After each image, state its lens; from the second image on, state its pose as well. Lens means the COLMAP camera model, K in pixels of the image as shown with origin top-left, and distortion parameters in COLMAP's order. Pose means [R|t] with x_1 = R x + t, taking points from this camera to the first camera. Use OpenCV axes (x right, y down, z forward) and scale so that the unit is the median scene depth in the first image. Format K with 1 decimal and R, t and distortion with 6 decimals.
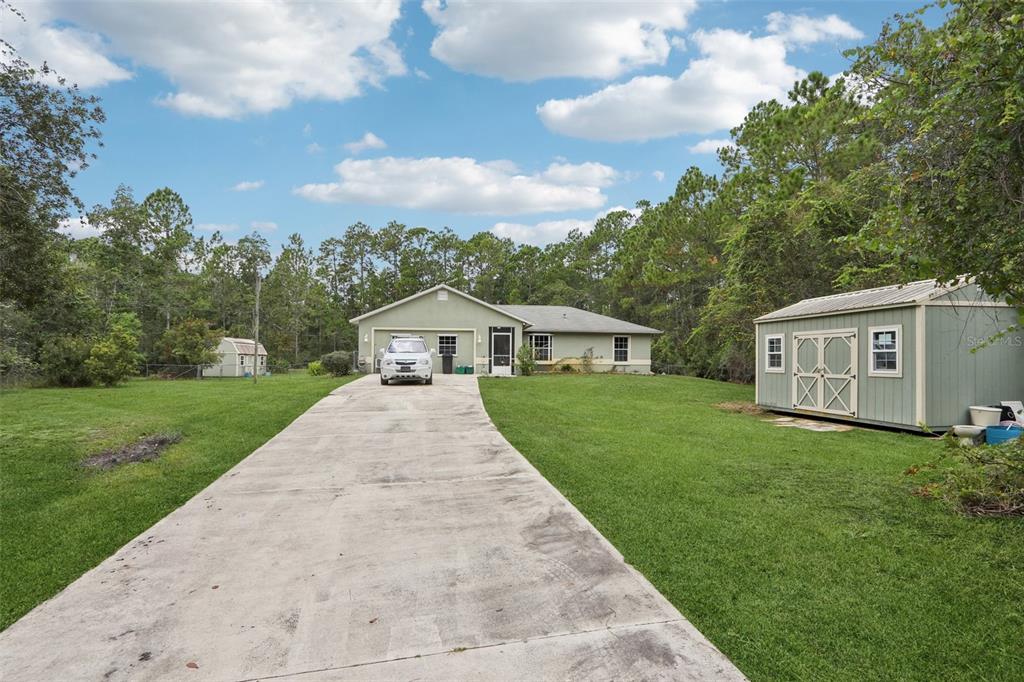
lens RADIAL K [[456.5, 0, 511.7], [0, 456.5, 352.8], [0, 0, 1]] dist [-0.000424, -0.000036]
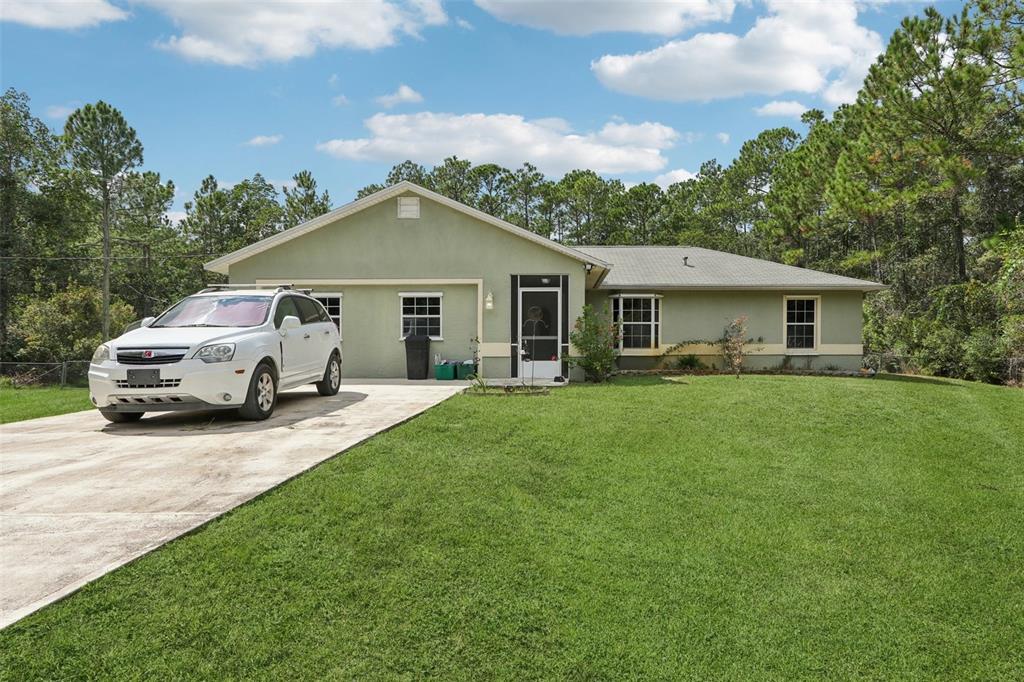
lens RADIAL K [[590.6, 0, 572.9], [0, 590.6, 344.7], [0, 0, 1]] dist [0.002171, 0.000553]
pose [[0.995281, -0.011519, -0.096344, 0.058614], [0.012234, 0.999902, 0.006835, 0.008034], [0.096256, -0.007982, 0.995325, 0.360625]]
